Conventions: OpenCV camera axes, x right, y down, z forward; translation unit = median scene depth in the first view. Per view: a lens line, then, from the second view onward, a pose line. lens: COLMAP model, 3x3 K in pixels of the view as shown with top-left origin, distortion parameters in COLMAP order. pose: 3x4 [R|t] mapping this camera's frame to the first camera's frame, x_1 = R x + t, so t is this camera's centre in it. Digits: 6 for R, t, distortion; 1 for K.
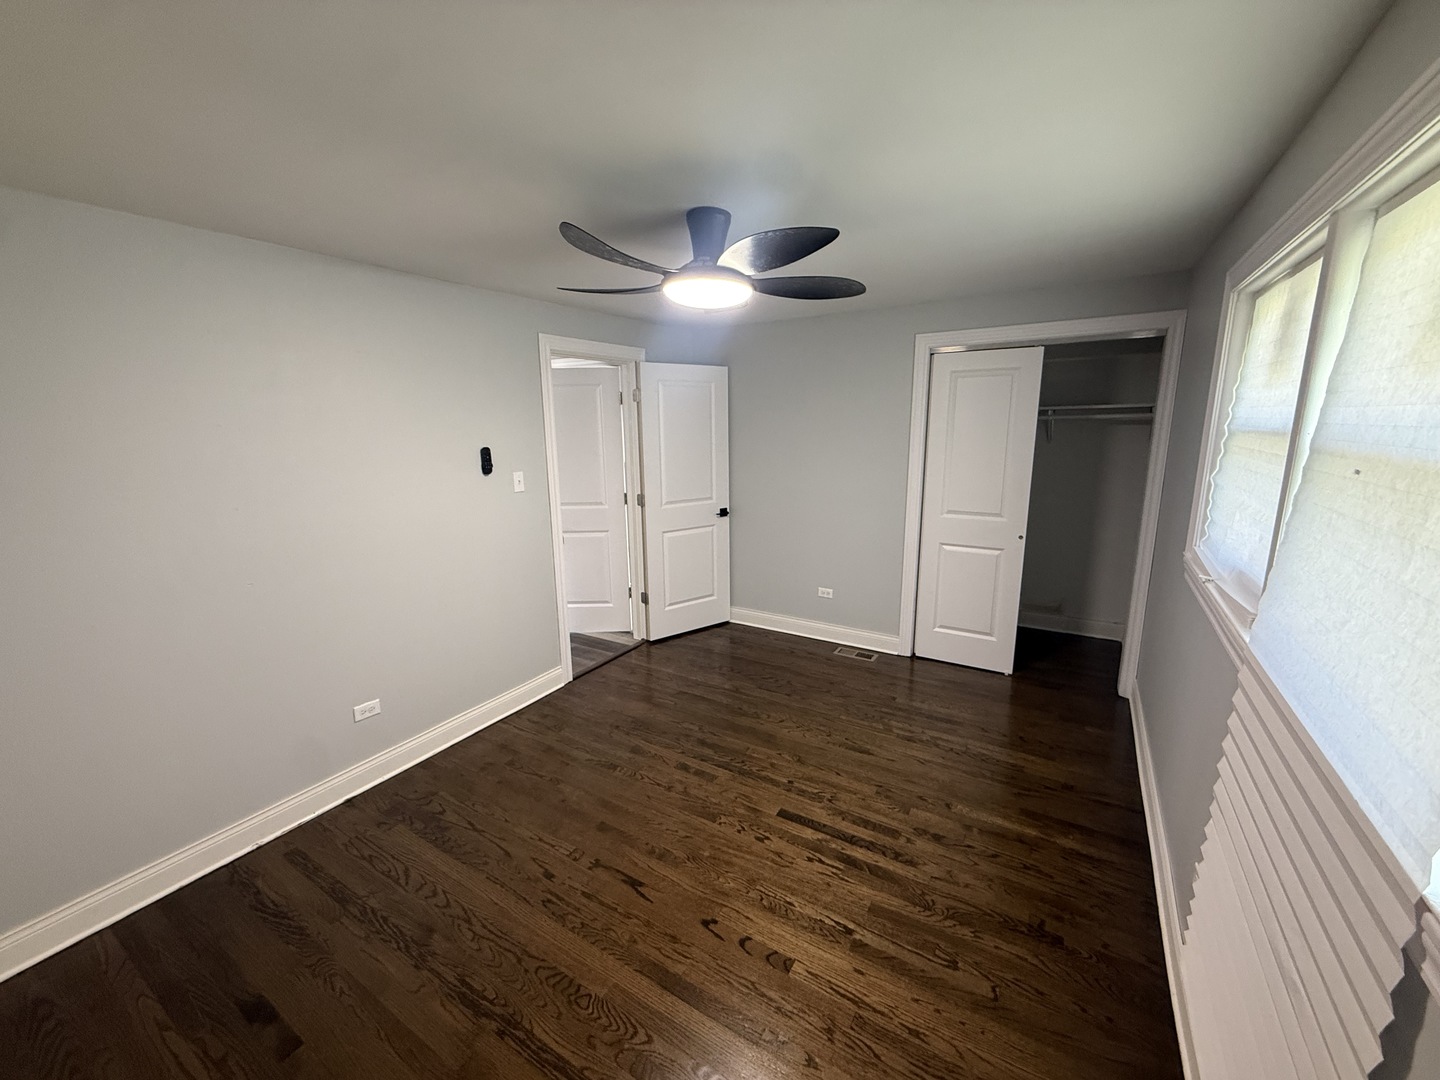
lens RADIAL K [[577.3, 0, 718.0], [0, 577.3, 538.7], [0, 0, 1]] dist [0.000681, 0.000078]
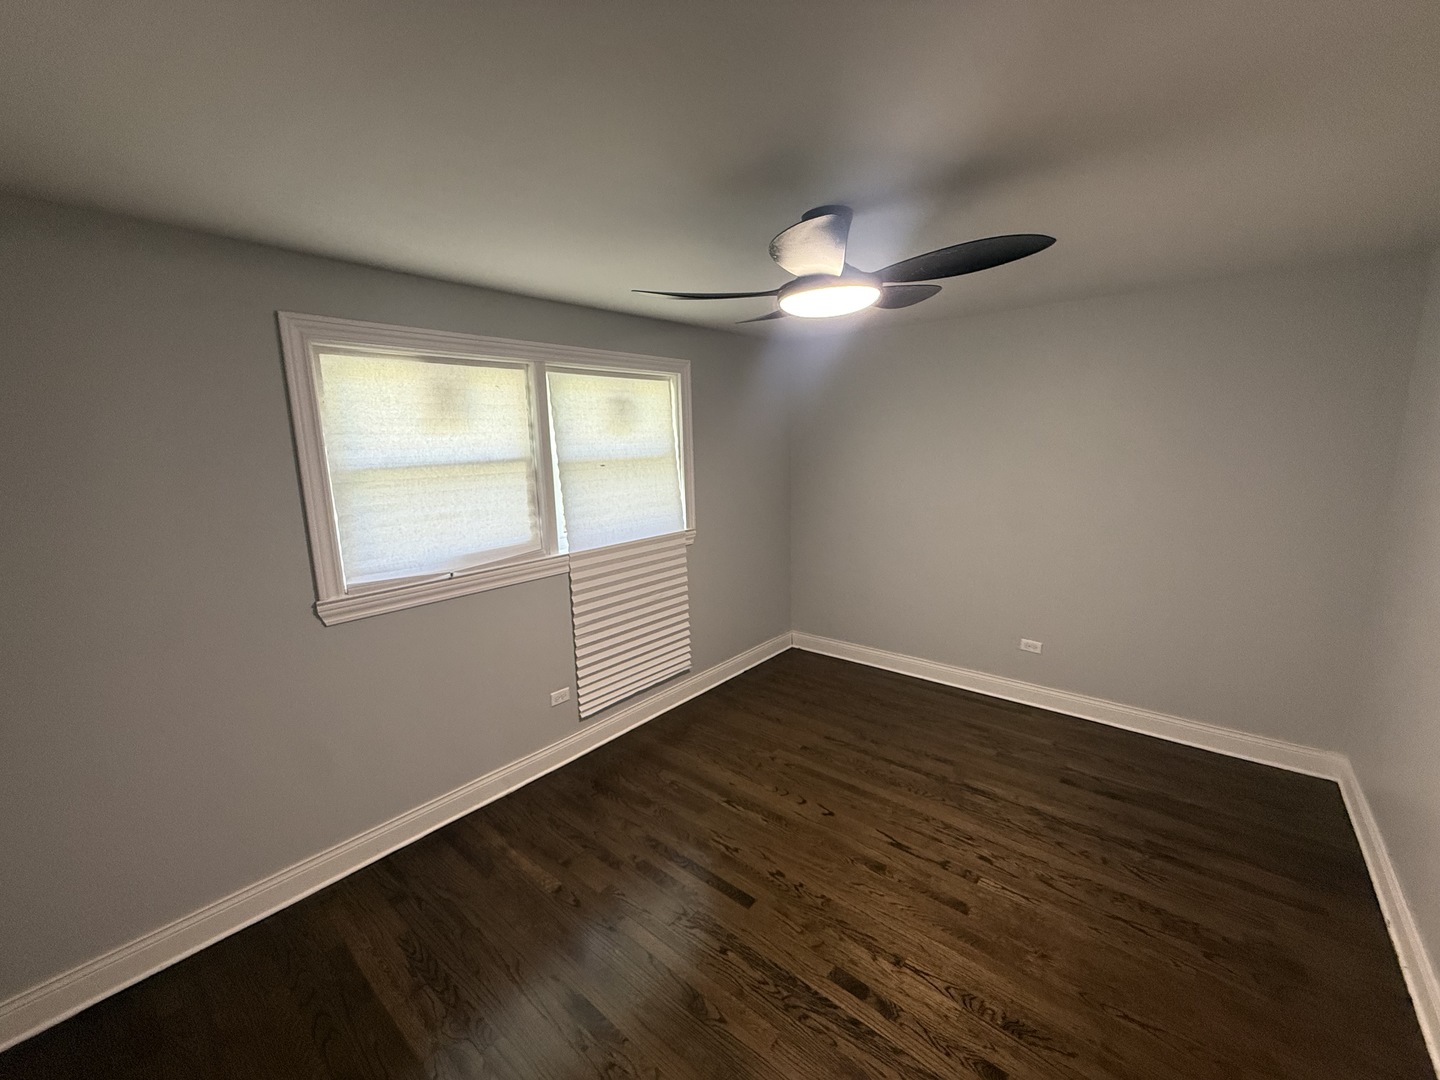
lens RADIAL K [[577.3, 0, 714.0], [0, 577.3, 539.3], [0, 0, 1]] dist [0.000681, 0.000078]
pose [[-0.986722, 0.014218, 0.161798, 0.018029], [0.071781, 0.931771, 0.355879, -0.367203], [-0.145698, 0.362768, -0.920419, 1.769870]]
